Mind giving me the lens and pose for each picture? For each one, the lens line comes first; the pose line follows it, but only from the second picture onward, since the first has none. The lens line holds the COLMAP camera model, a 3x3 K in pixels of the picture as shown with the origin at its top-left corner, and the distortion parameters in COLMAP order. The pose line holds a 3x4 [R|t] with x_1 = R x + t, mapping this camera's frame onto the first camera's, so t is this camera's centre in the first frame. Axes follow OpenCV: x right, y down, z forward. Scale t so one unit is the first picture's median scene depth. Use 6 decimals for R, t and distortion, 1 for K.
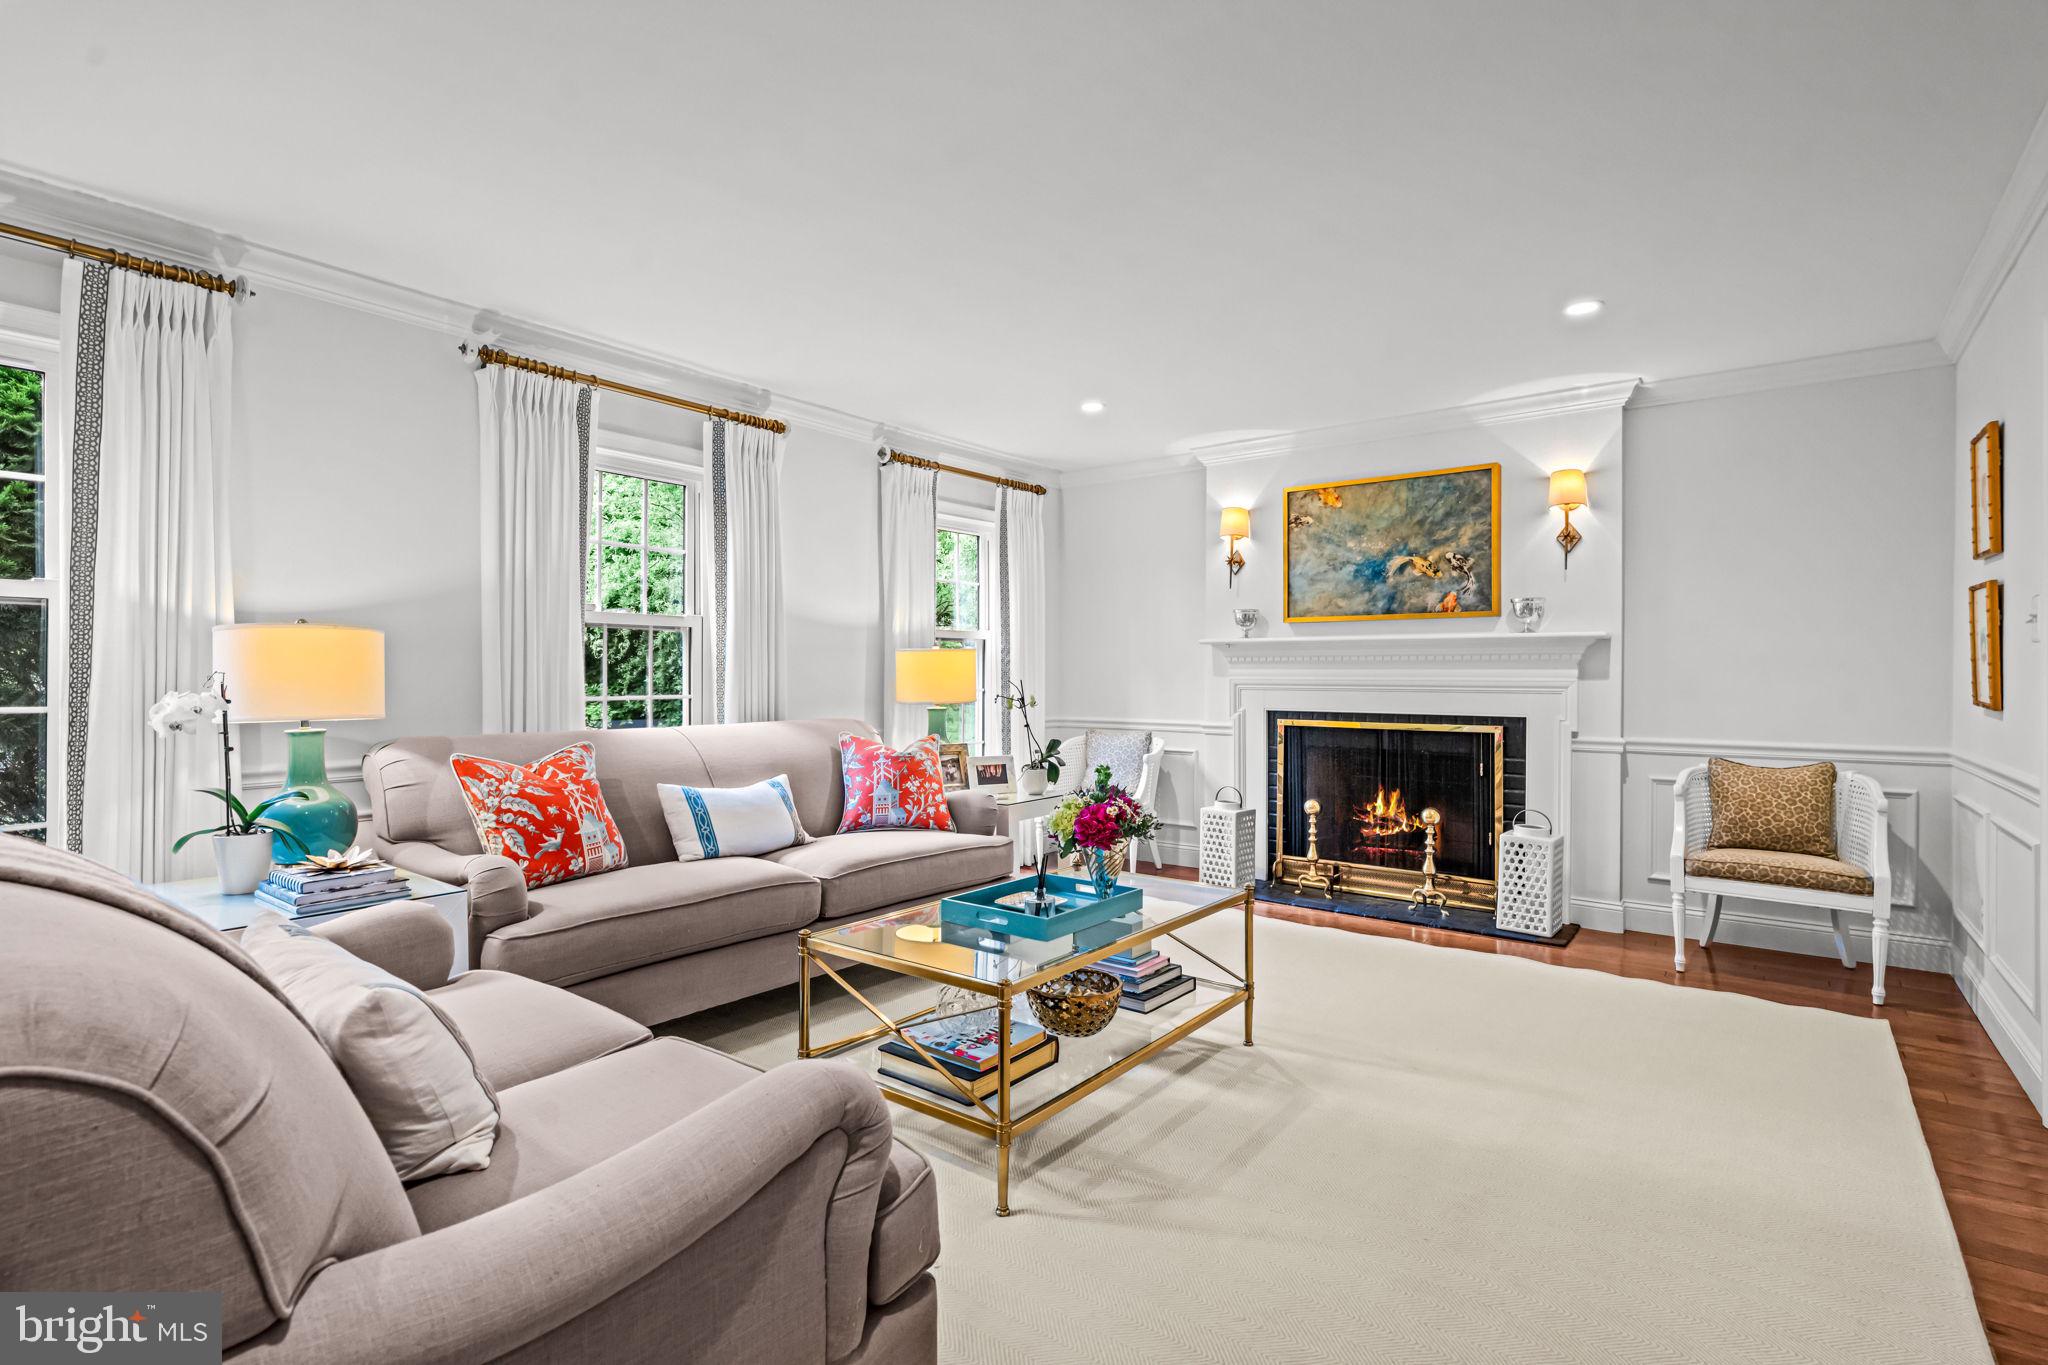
lens RADIAL K [[989.8, 0, 1024.0], [0, 989.8, 682.5], [0, 0, 1]] dist [-0.001637, -0.000248]
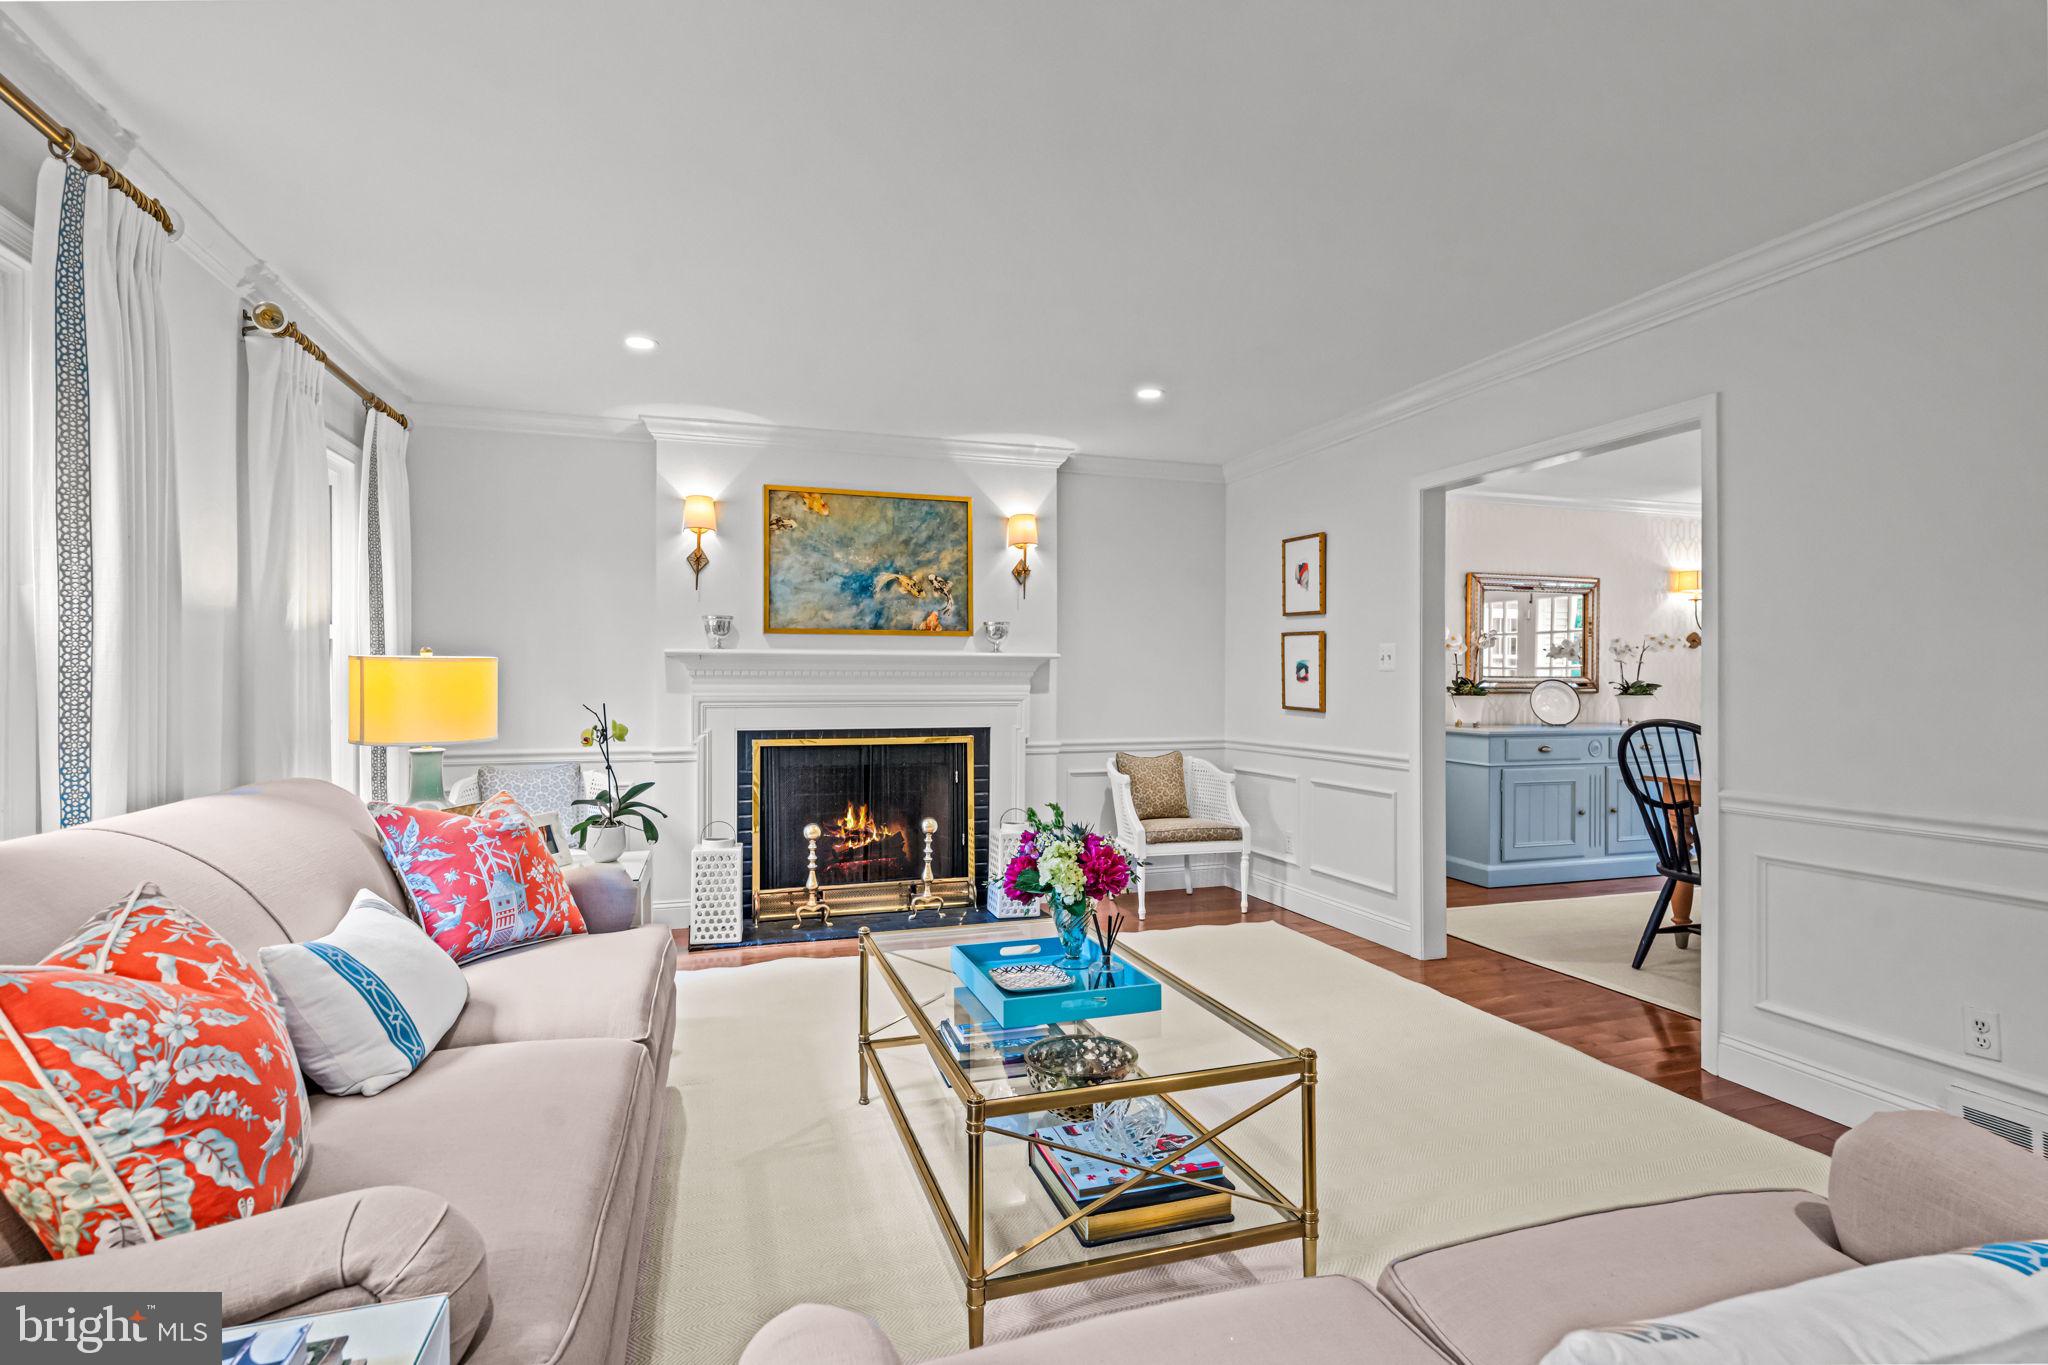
lens RADIAL K [[1022.7, 0, 996.5], [0, 1022.7, 685.1], [0, 0, 1]] dist [0.003141, 0.000493]
pose [[0.543419, -0.005915, 0.839441, -0.448508], [0.006747, 0.999974, 0.002679, -0.015287], [-0.839435, 0.004208, 0.543444, 0.345719]]
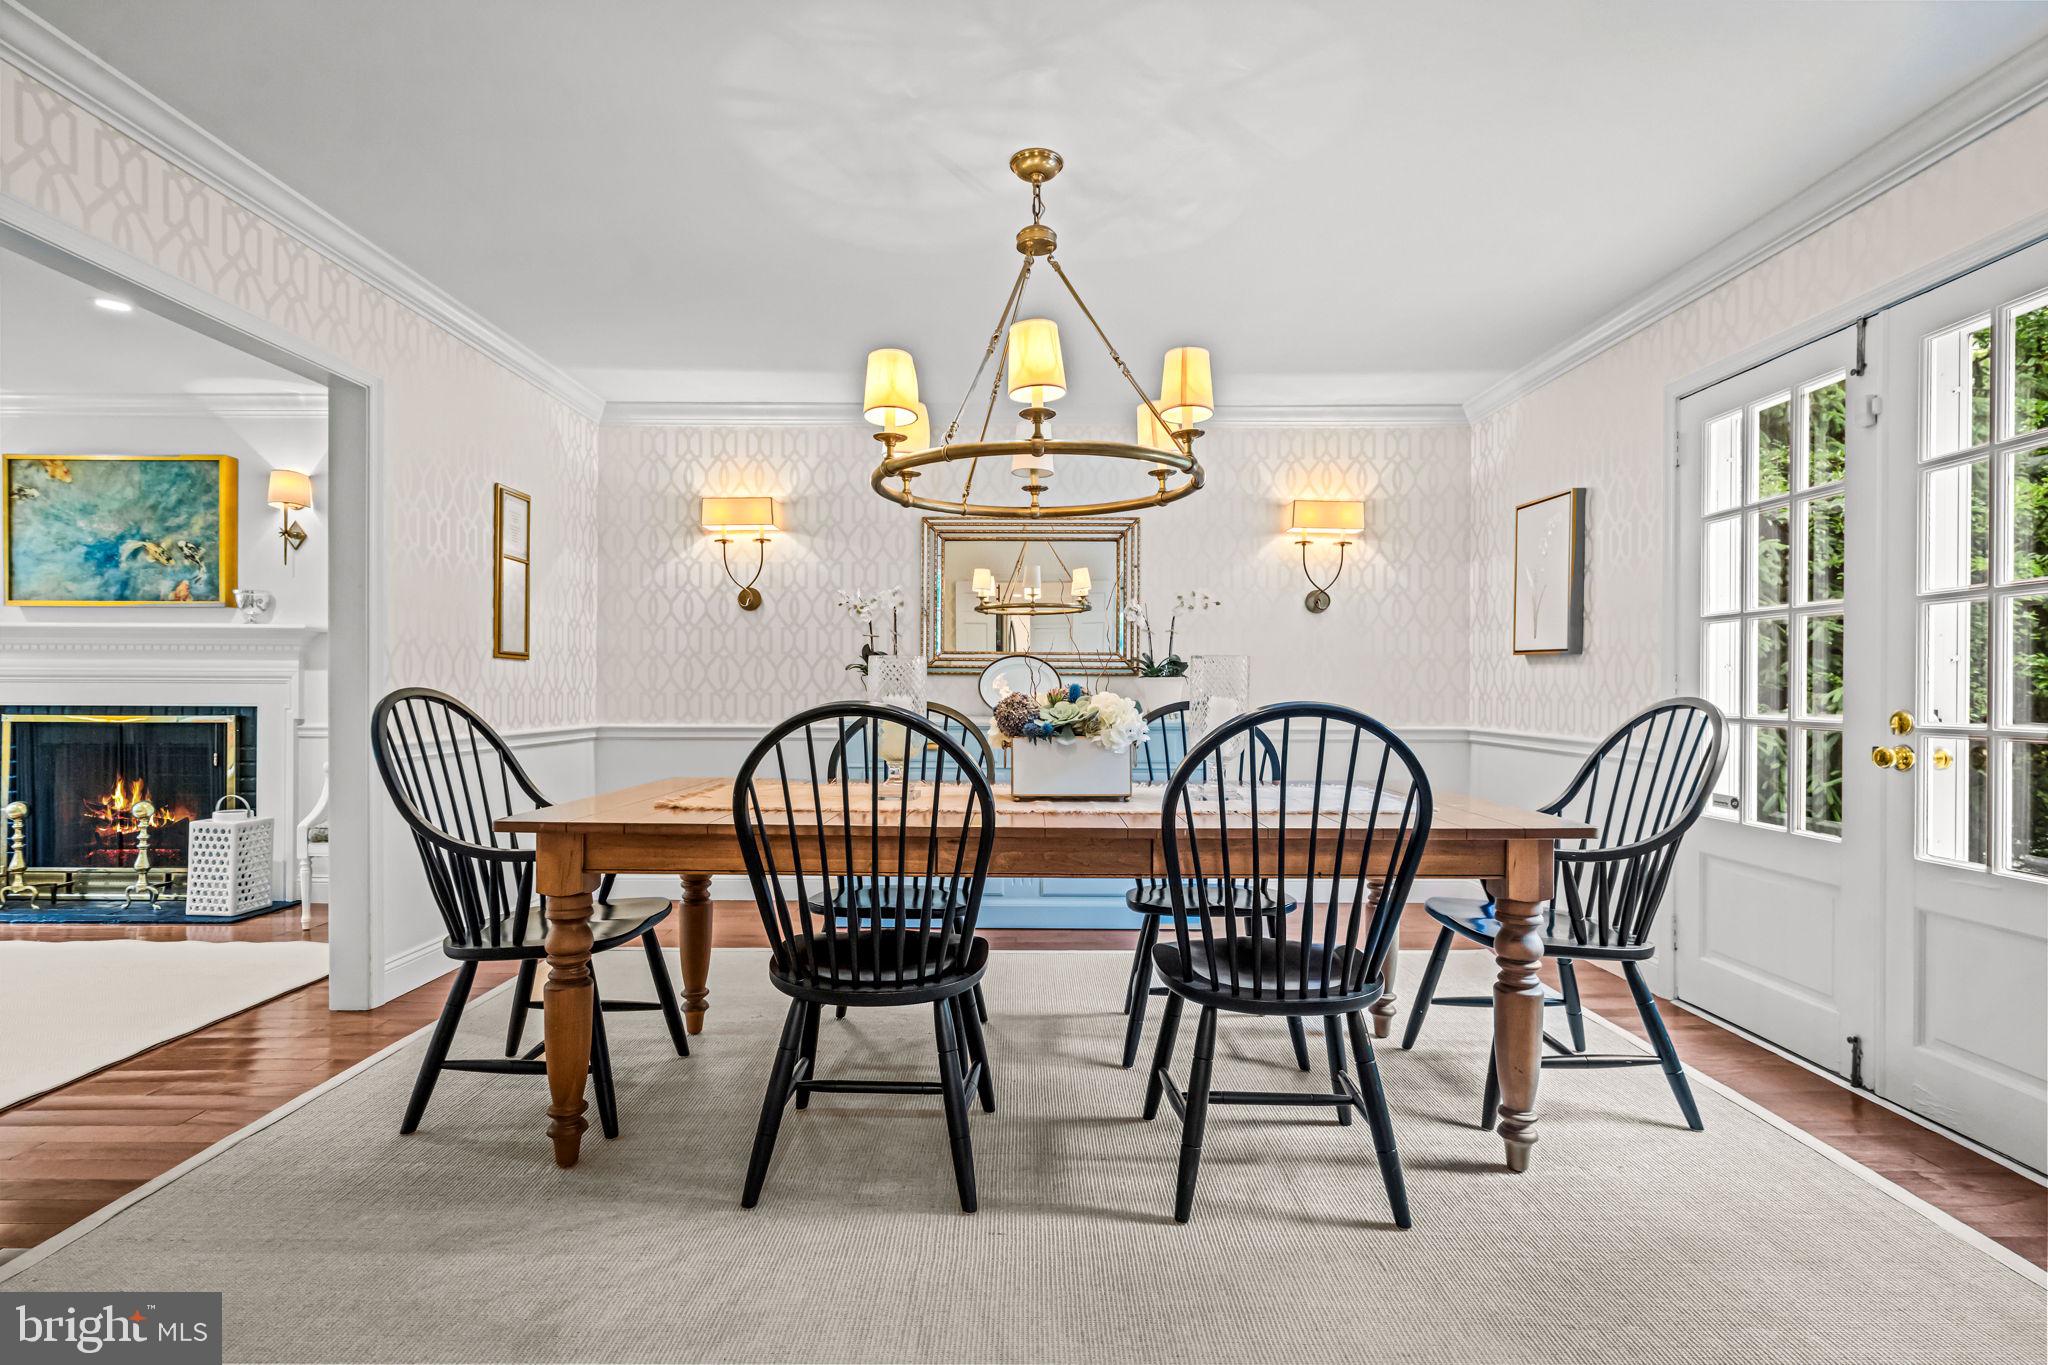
lens RADIAL K [[1055.2, 0, 1018.9], [0, 1055.2, 677.7], [0, 0, 1]] dist [0.000400, -0.000030]
pose [[0.790570, -0.001851, 0.612369, 0.442311], [0.000630, 0.999997, 0.002210, 0.003184], [-0.612372, -0.001362, 0.790569, -0.338888]]
